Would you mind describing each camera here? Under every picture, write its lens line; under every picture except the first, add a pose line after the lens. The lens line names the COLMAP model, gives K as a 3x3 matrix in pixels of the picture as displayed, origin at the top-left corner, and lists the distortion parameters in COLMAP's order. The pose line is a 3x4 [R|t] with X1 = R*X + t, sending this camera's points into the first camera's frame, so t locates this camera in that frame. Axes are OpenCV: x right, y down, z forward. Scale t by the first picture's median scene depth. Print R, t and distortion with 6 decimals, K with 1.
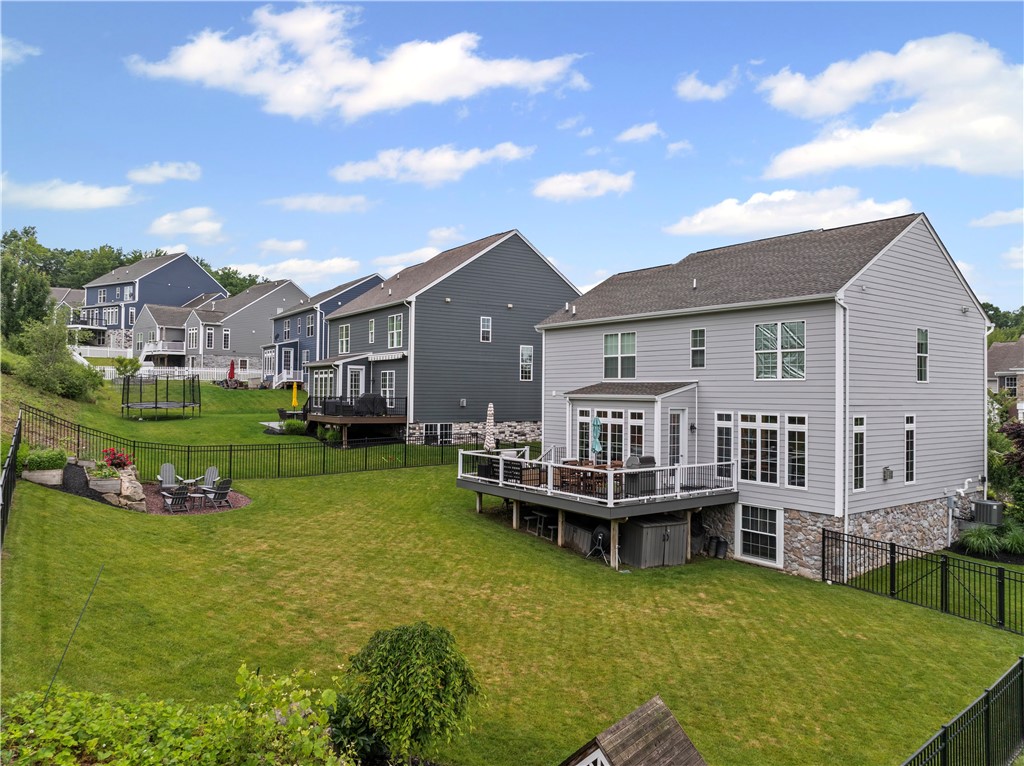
lens RADIAL K [[716.2, 0, 507.7], [0, 716.2, 379.7], [0, 0, 1]] dist [-0.002136, -0.003422]
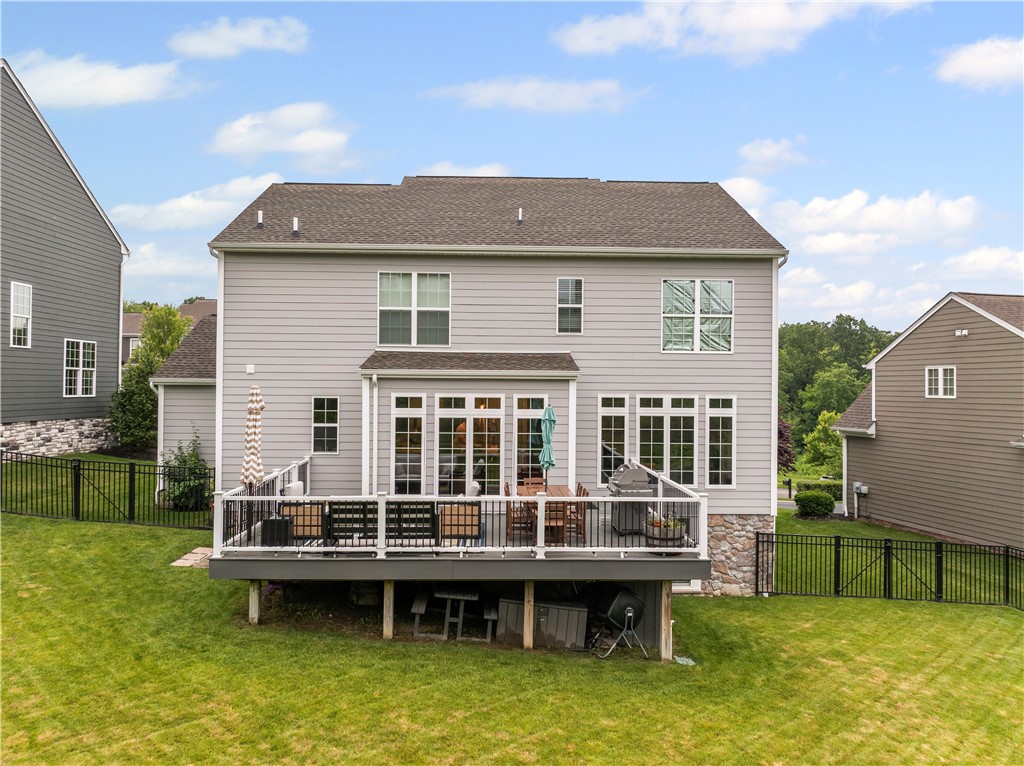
lens RADIAL K [[716.2, 0, 507.7], [0, 716.2, 379.7], [0, 0, 1]] dist [-0.002136, -0.003422]
pose [[0.574959, 0.001099, 0.818181, -0.363467], [-0.017440, 0.999788, 0.010913, 0.023647], [-0.817996, -0.020544, 0.574857, 0.678687]]
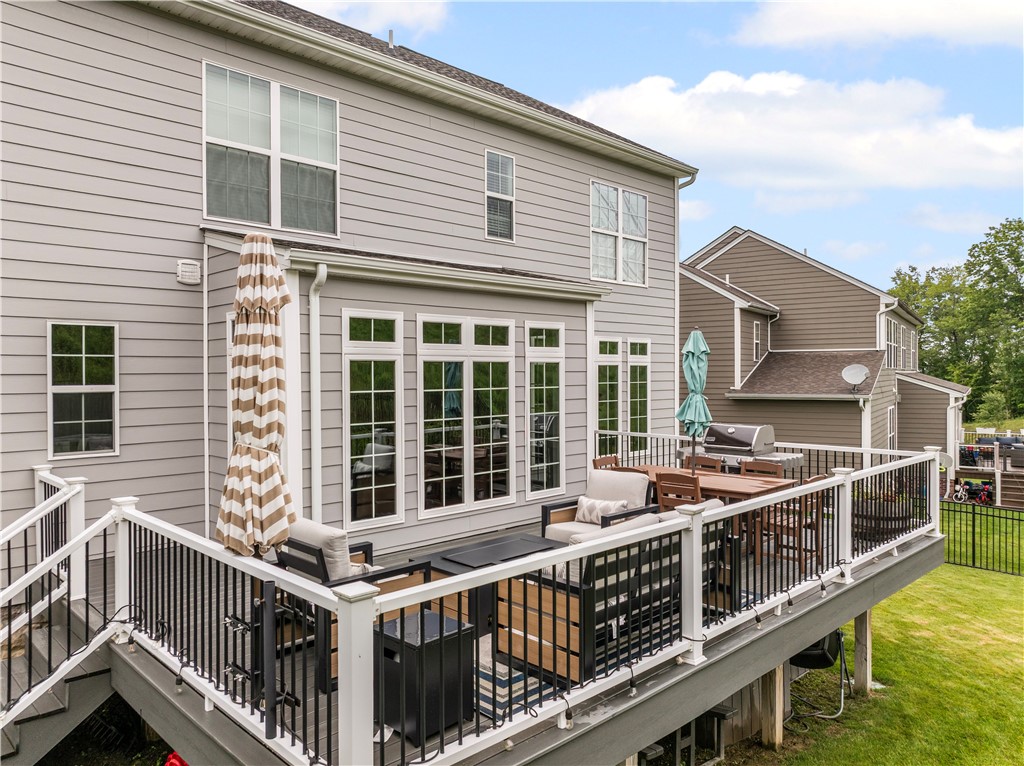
lens RADIAL K [[727.2, 0, 512.0], [0, 727.2, 383.0], [0, 0, 1]] dist [0.002463, 0.000468]
pose [[-0.139180, -0.025380, 0.989942, -0.209649], [-0.015904, 0.999600, 0.023391, 0.068384], [-0.990139, -0.012488, -0.139528, 1.112667]]
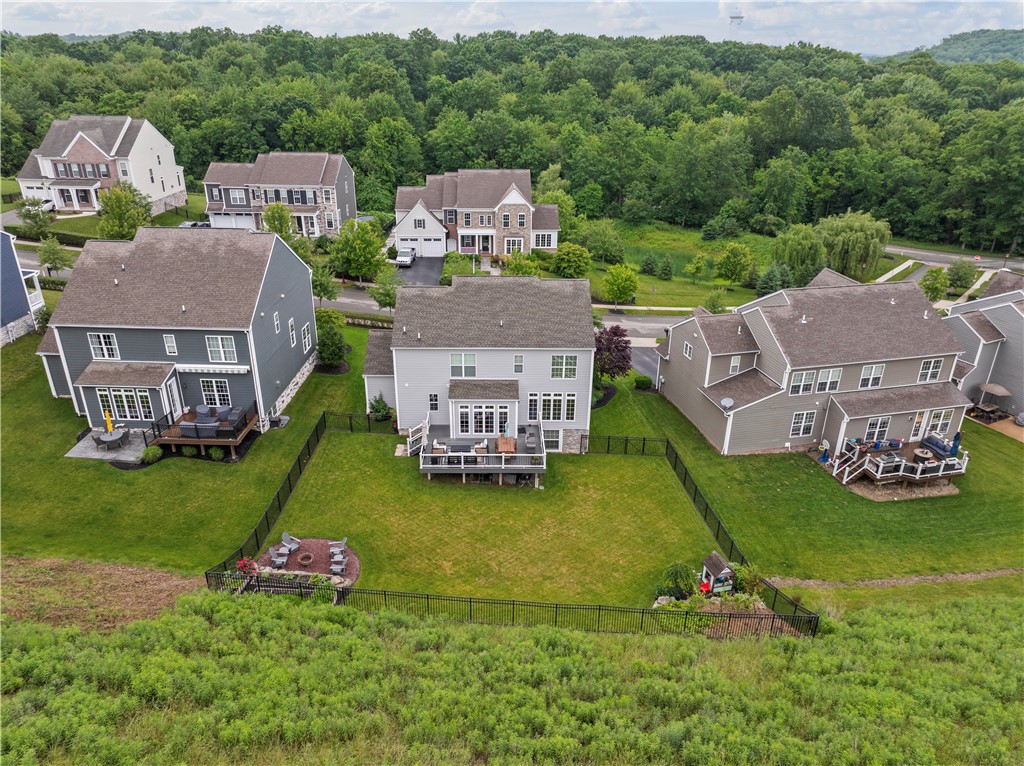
lens RADIAL K [[716.2, 0, 507.7], [0, 716.2, 379.7], [0, 0, 1]] dist [-0.002136, -0.003422]
pose [[0.582894, -0.343769, 0.736245, -1.288256], [-0.017596, 0.900541, 0.434414, -0.909995], [-0.812358, -0.266172, 0.518871, -0.014179]]
